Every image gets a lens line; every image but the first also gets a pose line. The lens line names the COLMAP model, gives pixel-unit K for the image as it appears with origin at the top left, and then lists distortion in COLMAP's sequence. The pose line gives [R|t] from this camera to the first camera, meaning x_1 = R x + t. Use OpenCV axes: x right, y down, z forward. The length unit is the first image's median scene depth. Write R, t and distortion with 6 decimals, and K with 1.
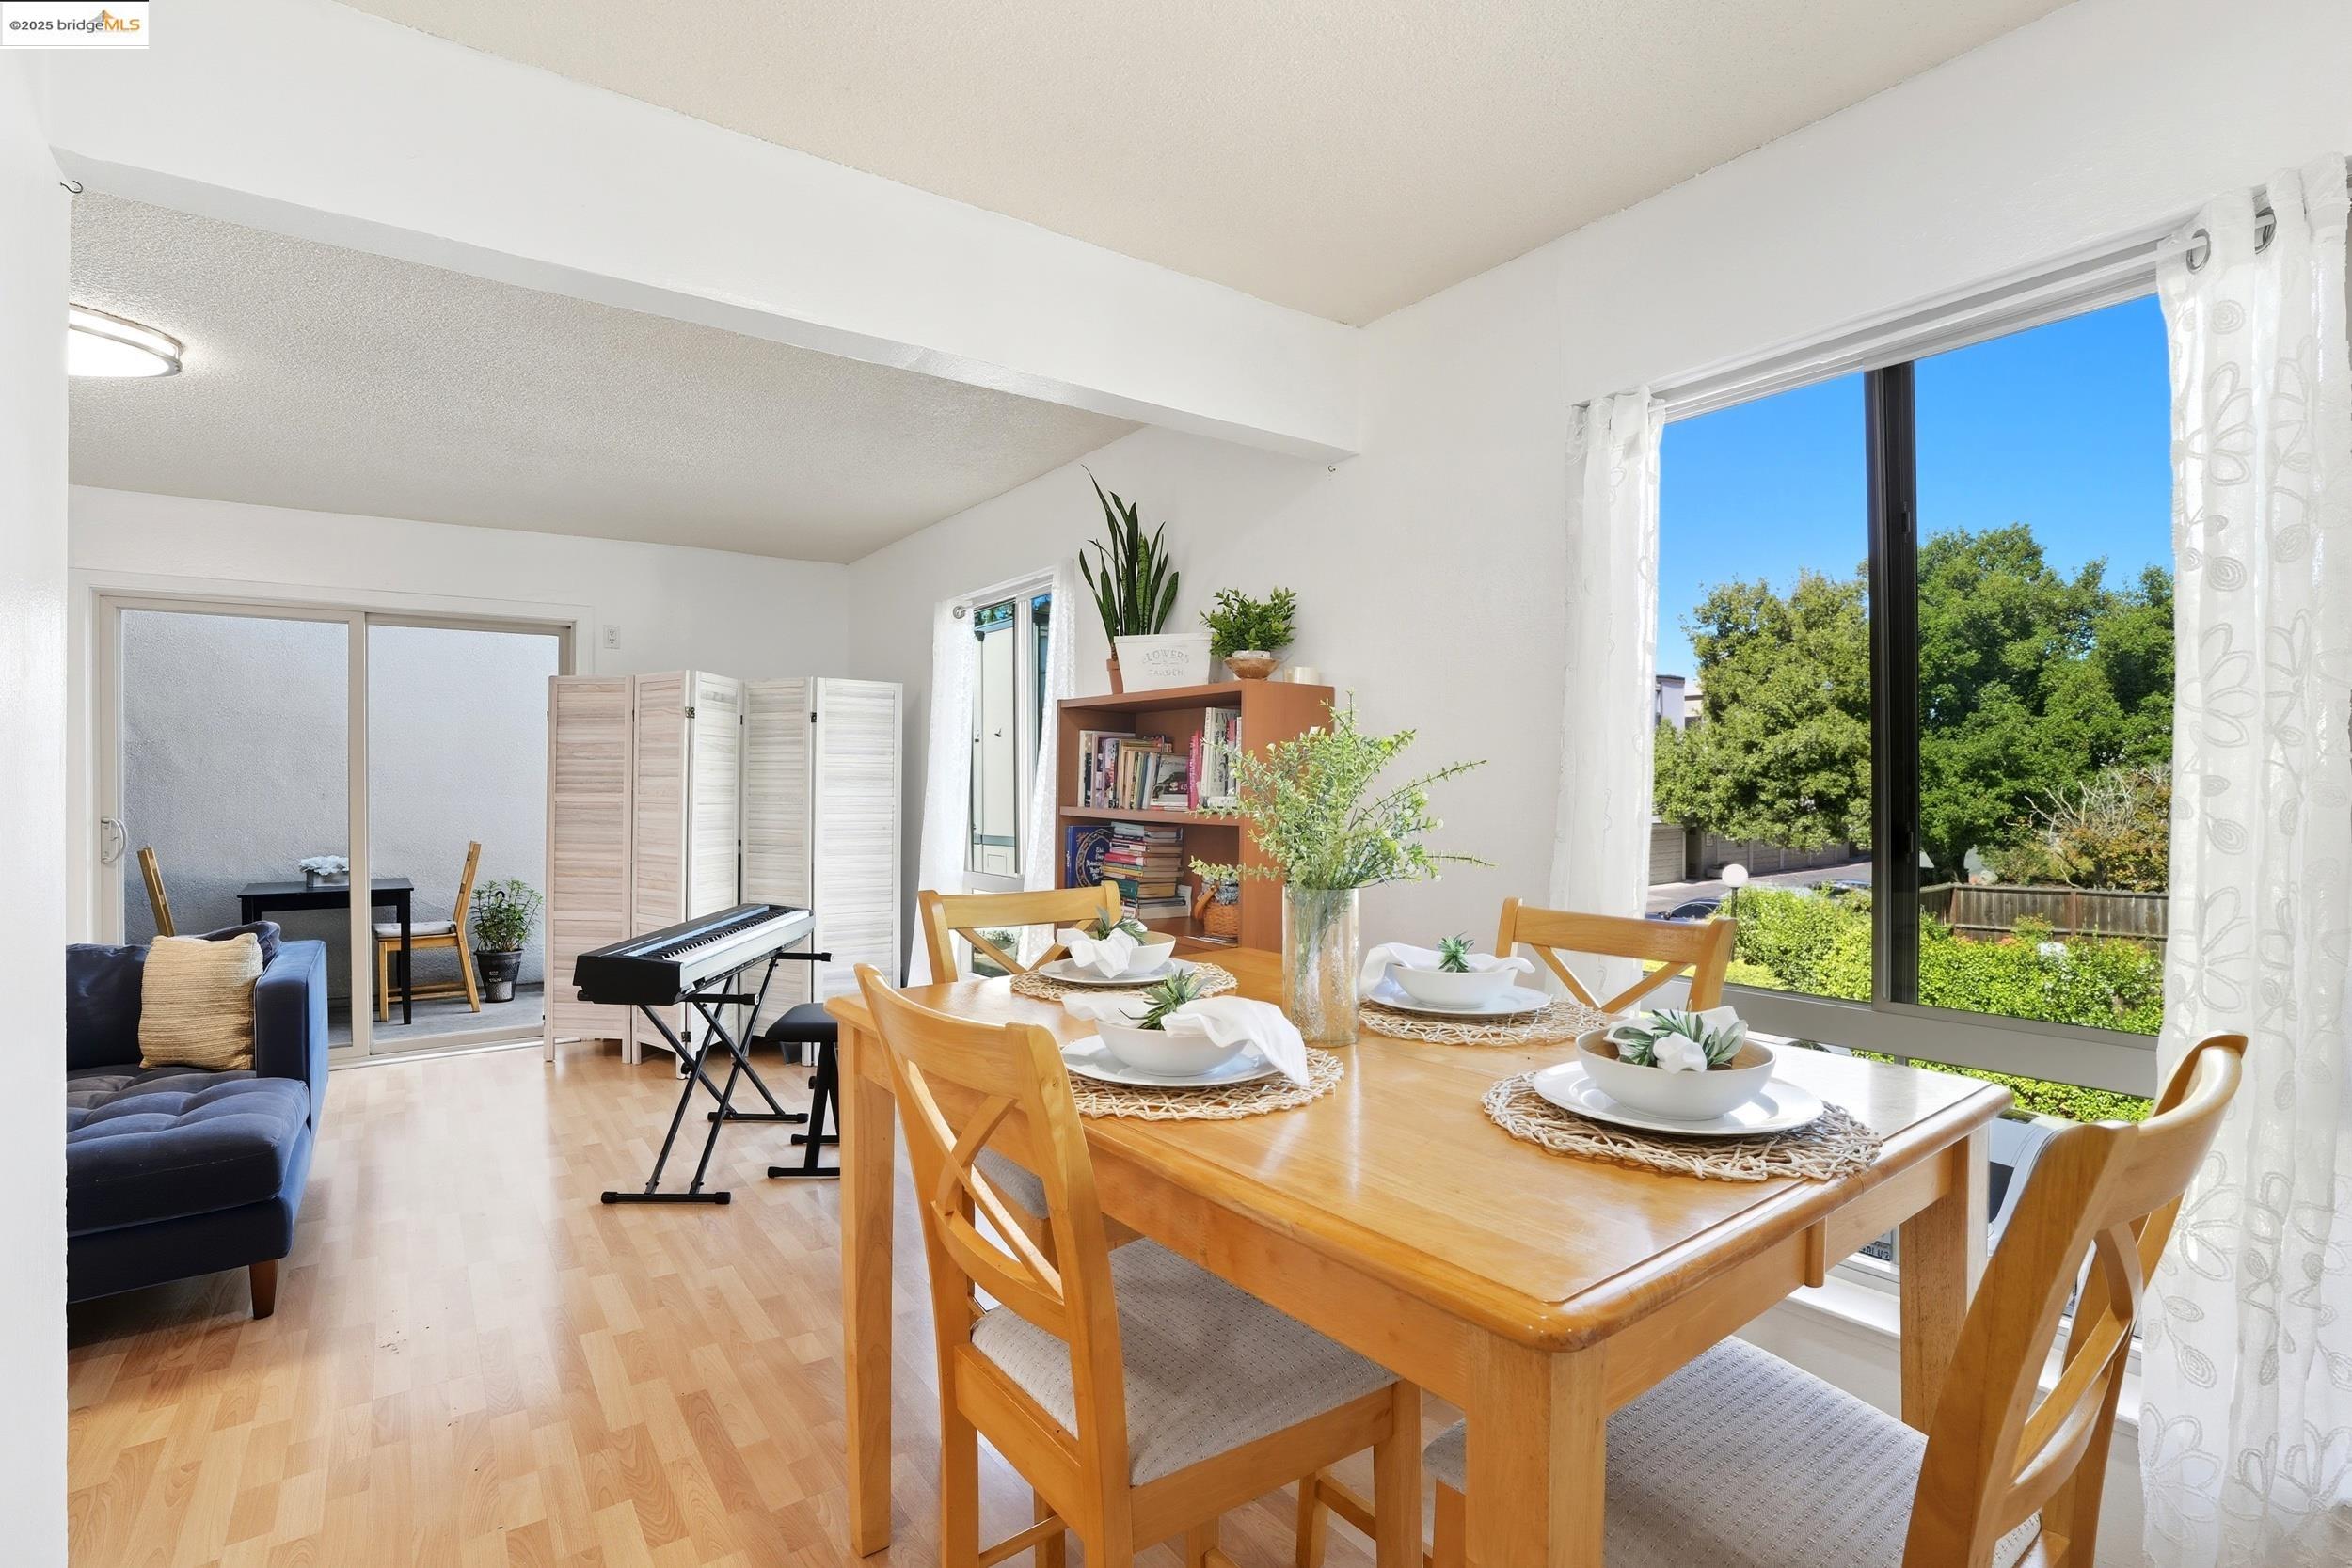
lens RADIAL K [[1103.0, 0, 1185.5], [0, 1103.0, 783.7], [0, 0, 1]] dist [-0.060299, 0.000328]
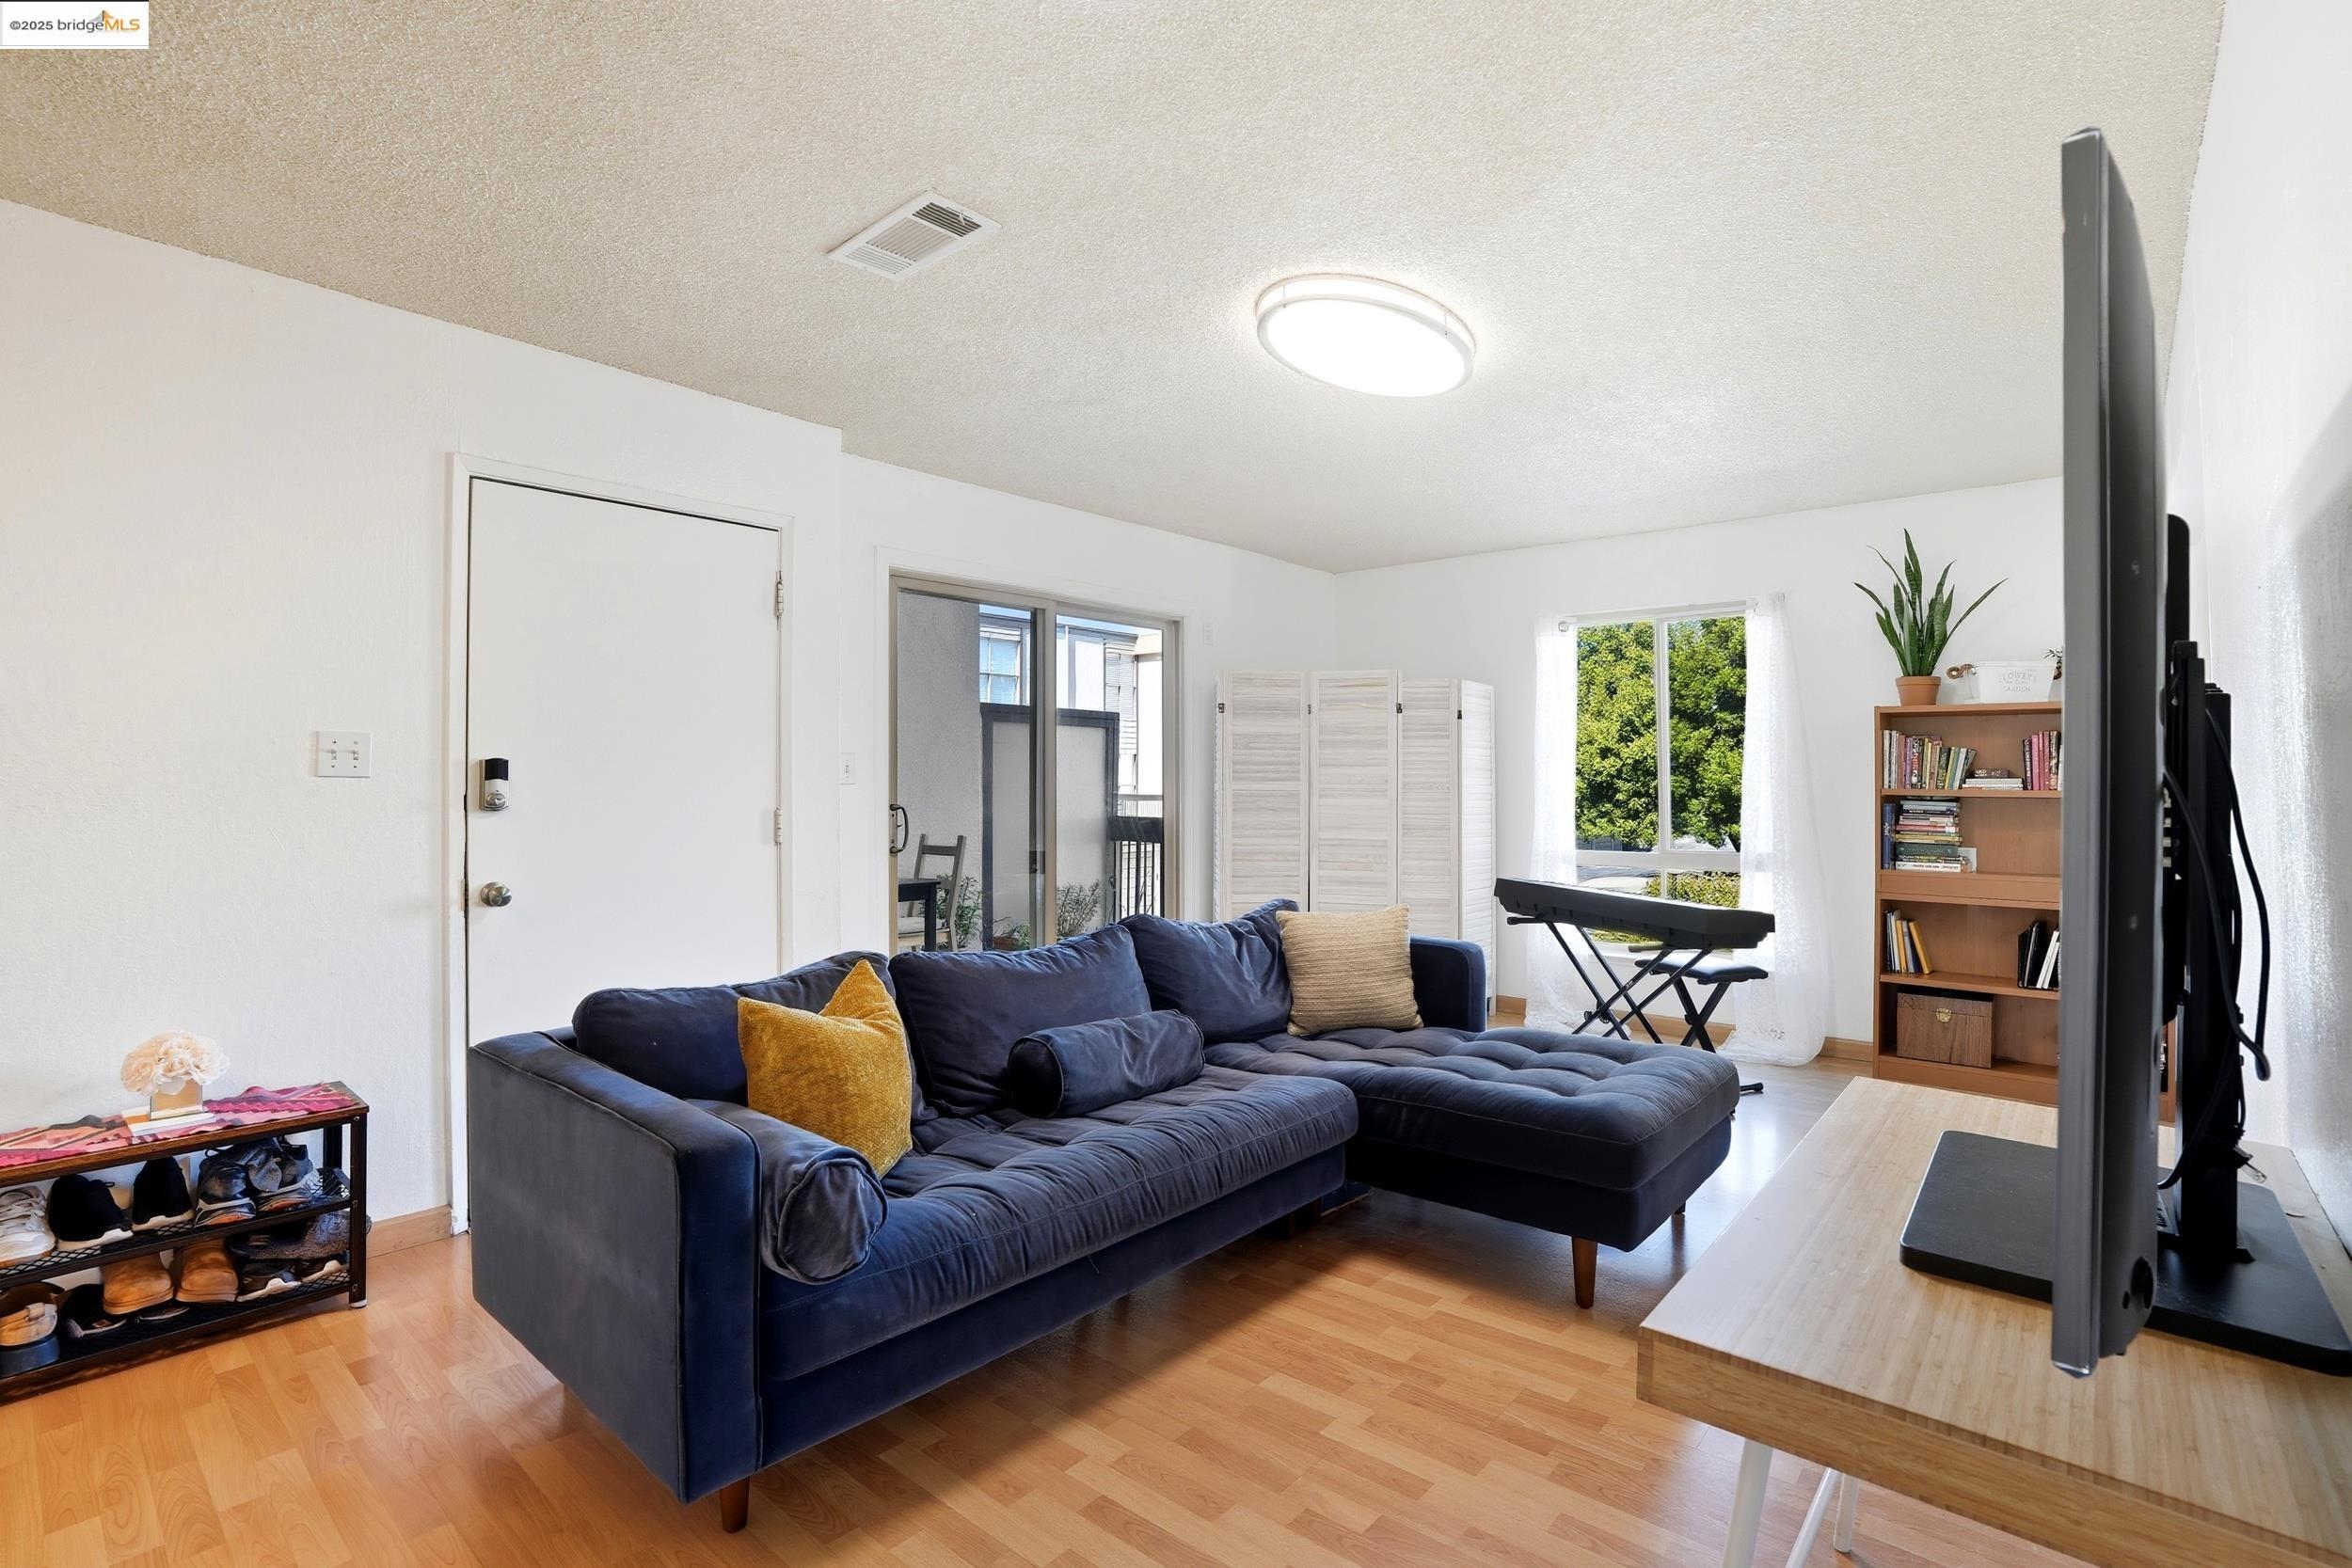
lens RADIAL K [[1107.1, 0, 1176.0], [0, 1107.1, 784.0], [0, 0, 1]] dist [-0.056463, 0.000257]
pose [[0.974741, 0.001117, 0.223337, -0.807584], [-0.000415, 0.999995, -0.003188, 0.013248], [-0.223340, 0.003015, 0.974736, -0.032519]]
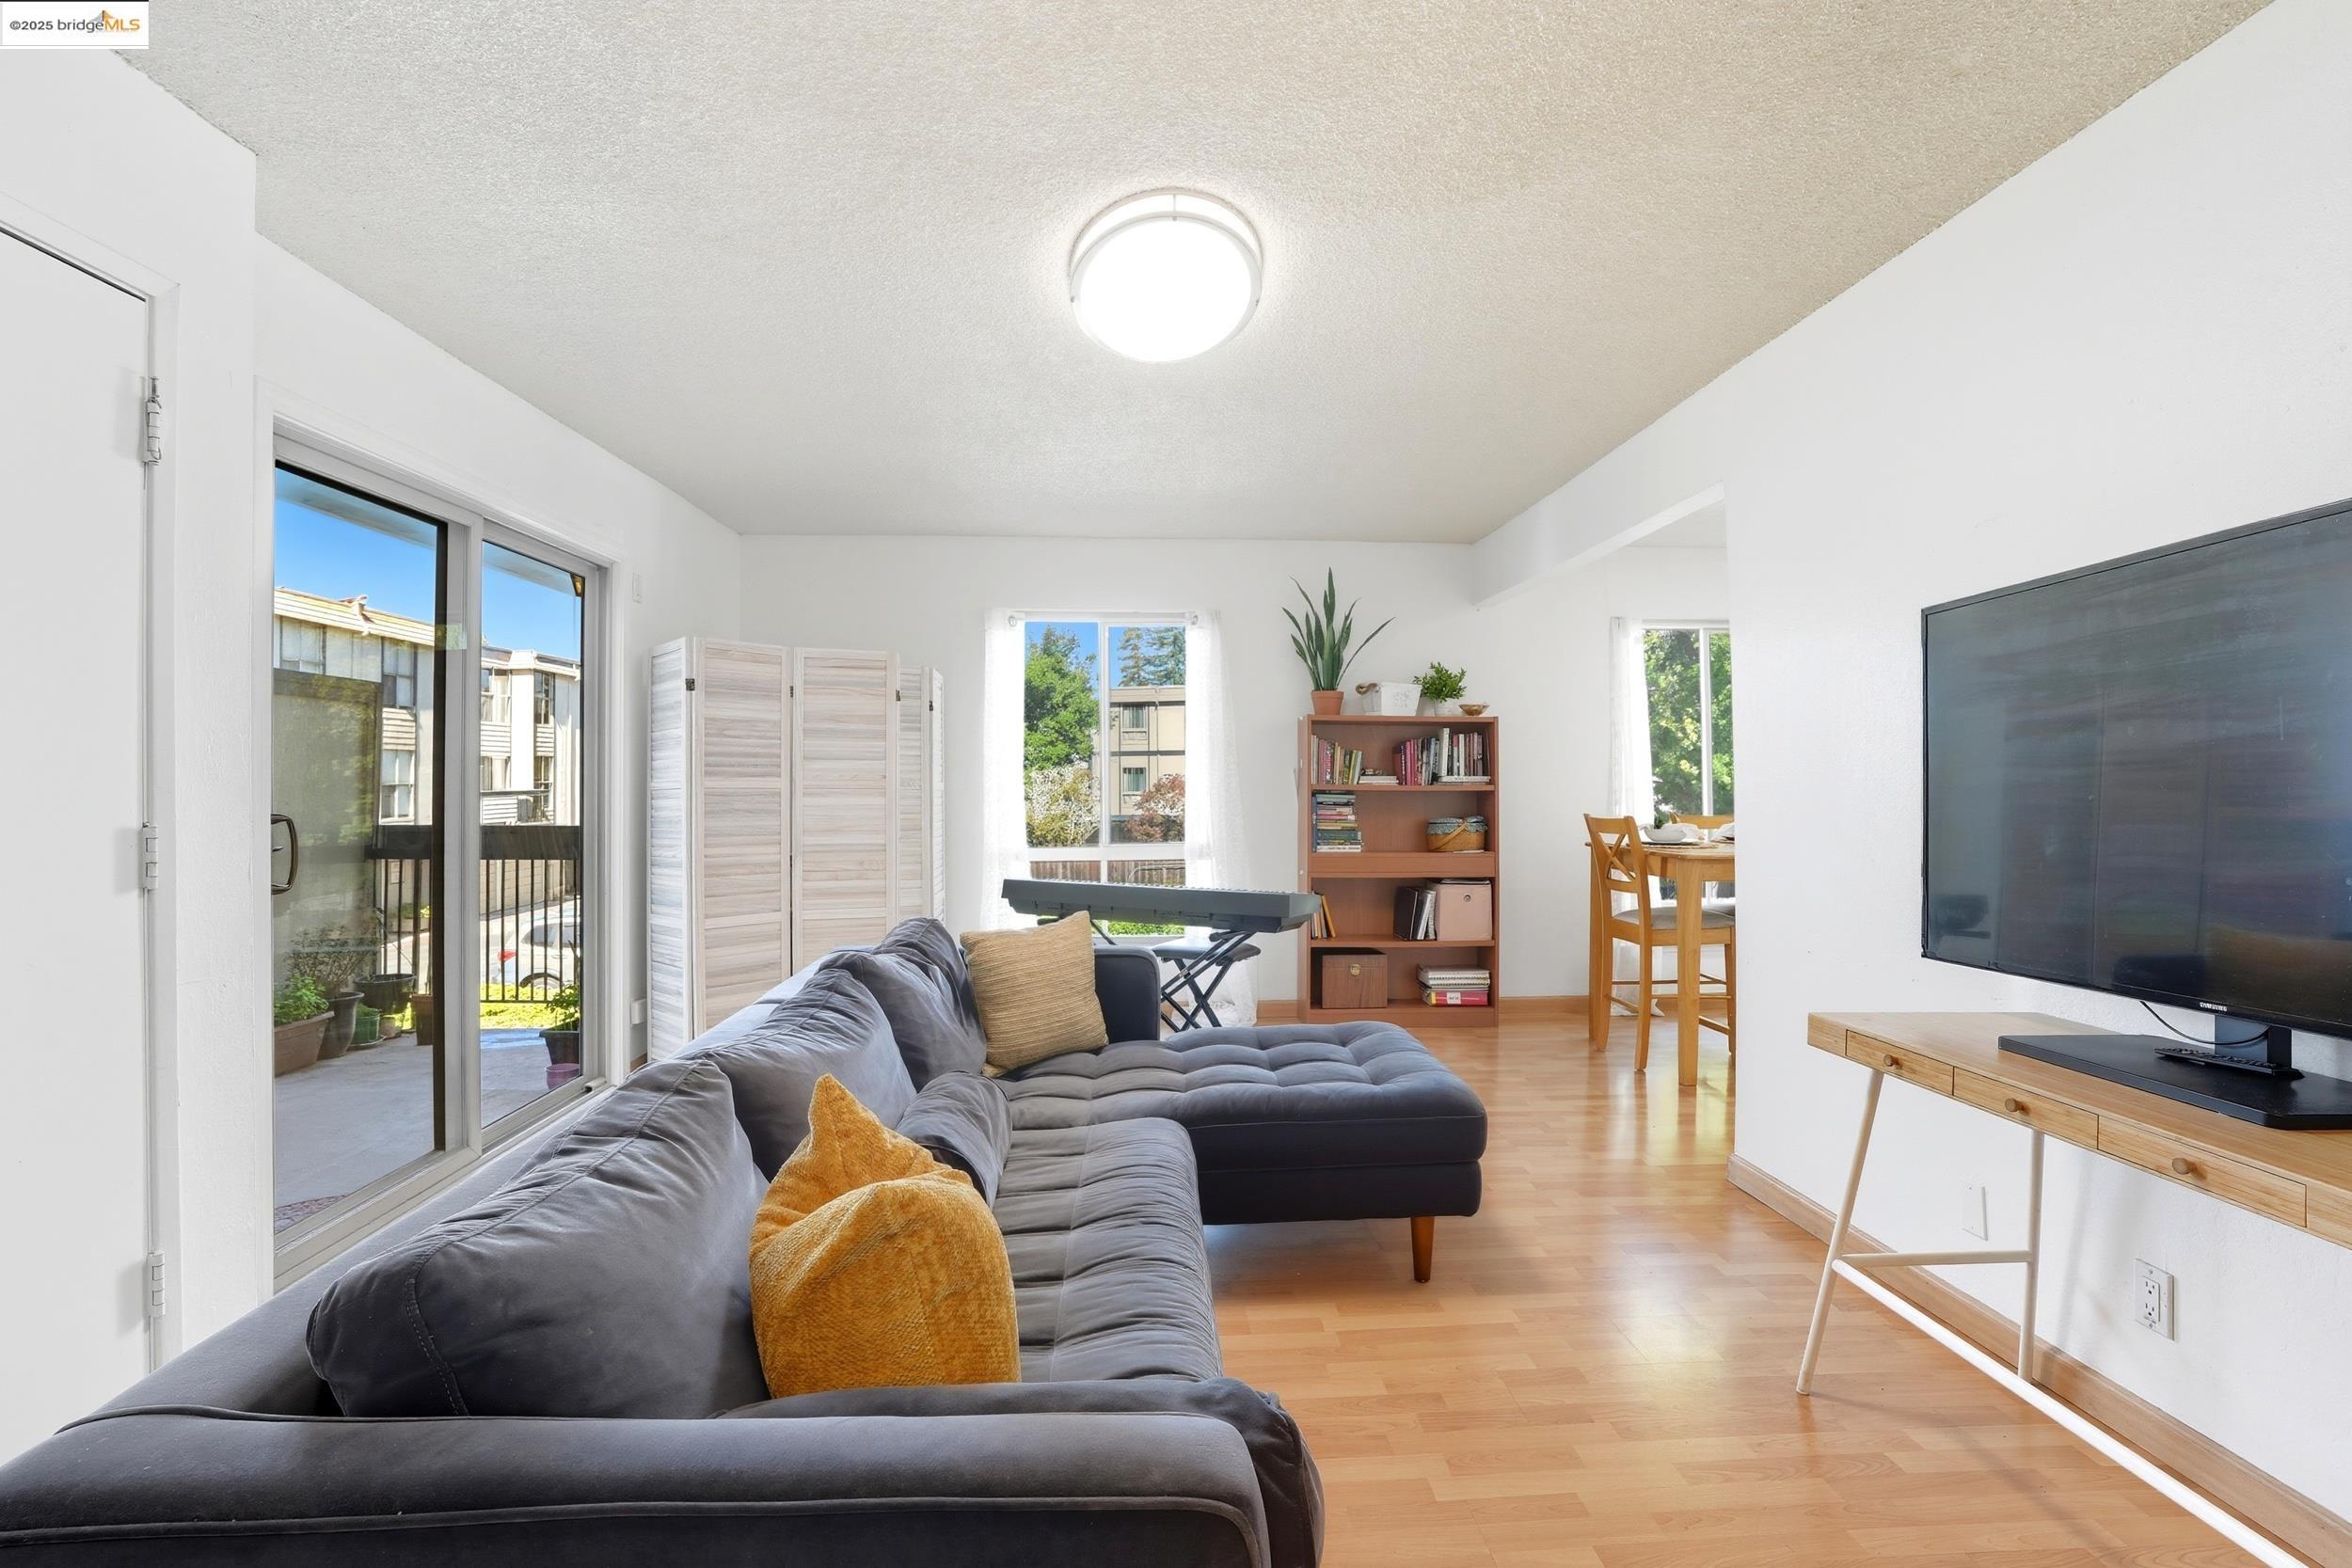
lens RADIAL K [[1103.0, 0, 1185.5], [0, 1103.0, 783.7], [0, 0, 1]] dist [-0.060299, 0.000328]
pose [[0.542500, -0.001308, 0.840055, -1.002320], [0.003026, 0.999995, -0.000397, 0.013555], [-0.840051, 0.002758, 0.542501, 0.213138]]
